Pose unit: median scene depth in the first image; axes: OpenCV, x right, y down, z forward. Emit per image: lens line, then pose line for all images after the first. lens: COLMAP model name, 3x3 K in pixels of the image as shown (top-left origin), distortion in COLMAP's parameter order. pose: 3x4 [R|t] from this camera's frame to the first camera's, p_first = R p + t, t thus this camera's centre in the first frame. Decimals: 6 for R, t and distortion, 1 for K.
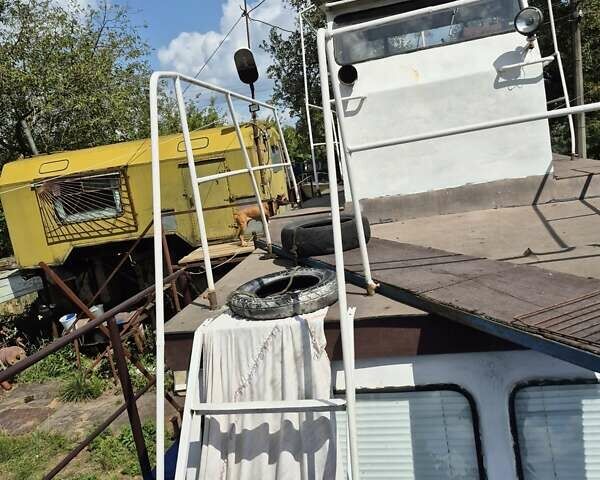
lens RADIAL K [[531.3, 0, 300.7], [0, 531.3, 247.6], [0, 0, 1]] dist [0.133821, -0.259799]
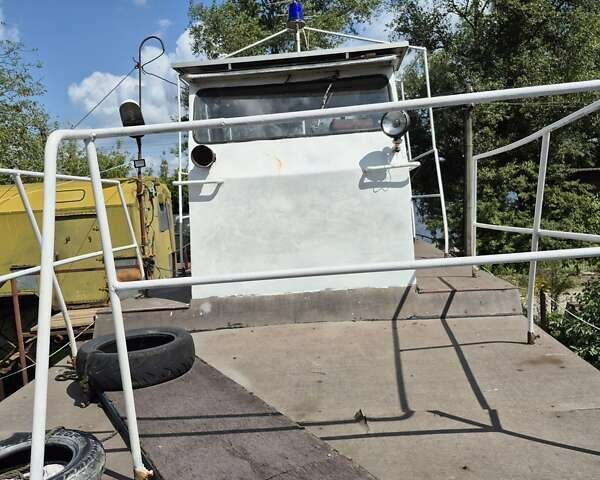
lens RADIAL K [[531.3, 0, 300.7], [0, 531.3, 247.6], [0, 0, 1]] dist [0.133821, -0.259799]
pose [[0.983883, 0.070797, 0.164201, 0.119780], [-0.054695, 0.993423, -0.100598, -0.099384], [-0.170243, 0.089995, 0.981284, 0.132872]]
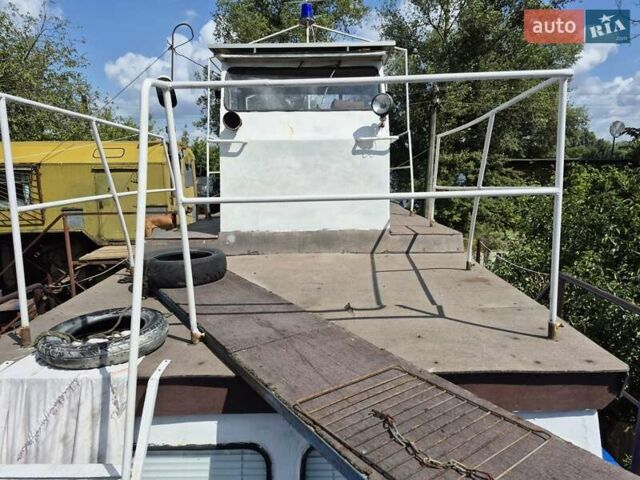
lens RADIAL K [[423.0, 0, 324.1], [0, 423.0, 248.8], [0, 0, 1]] dist [0.077815, -0.093231]
pose [[0.965335, 0.101367, 0.240527, 0.091643], [-0.099315, 0.994841, -0.020667, -0.058143], [-0.241381, -0.003938, 0.970422, 0.087853]]
